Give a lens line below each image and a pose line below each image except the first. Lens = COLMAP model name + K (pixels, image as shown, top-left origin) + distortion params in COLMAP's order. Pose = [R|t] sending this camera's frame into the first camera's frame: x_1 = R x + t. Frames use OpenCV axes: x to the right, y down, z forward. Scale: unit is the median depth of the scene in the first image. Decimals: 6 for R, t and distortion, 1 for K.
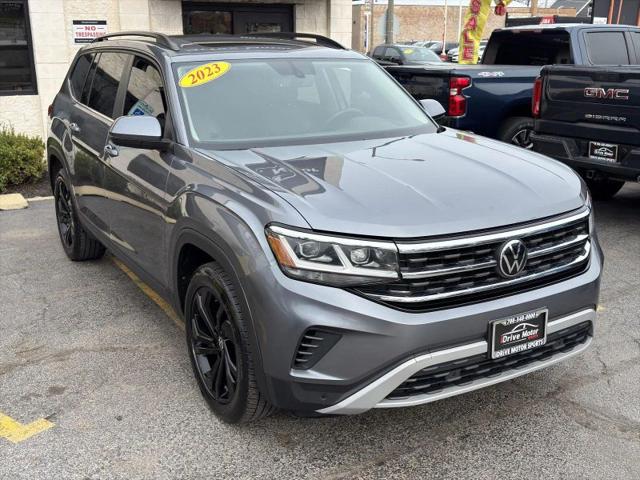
lens RADIAL K [[774.4, 0, 321.2], [0, 774.4, 249.3], [0, 0, 1]] dist [0.101073, -0.218356]
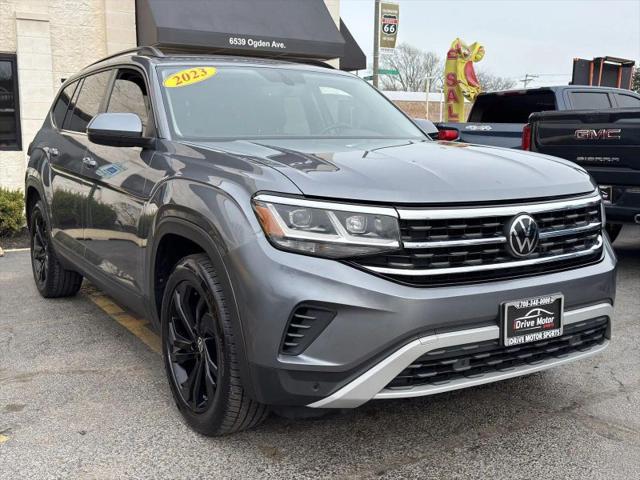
lens RADIAL K [[765.6, 0, 320.0], [0, 765.6, 240.0], [0, 0, 1]] dist [0.117085, -0.321518]
pose [[0.999834, 0.002675, 0.018030, -0.007618], [0.000015, 0.989046, -0.147607, 0.140478], [-0.018227, 0.147583, 0.988882, 0.106824]]
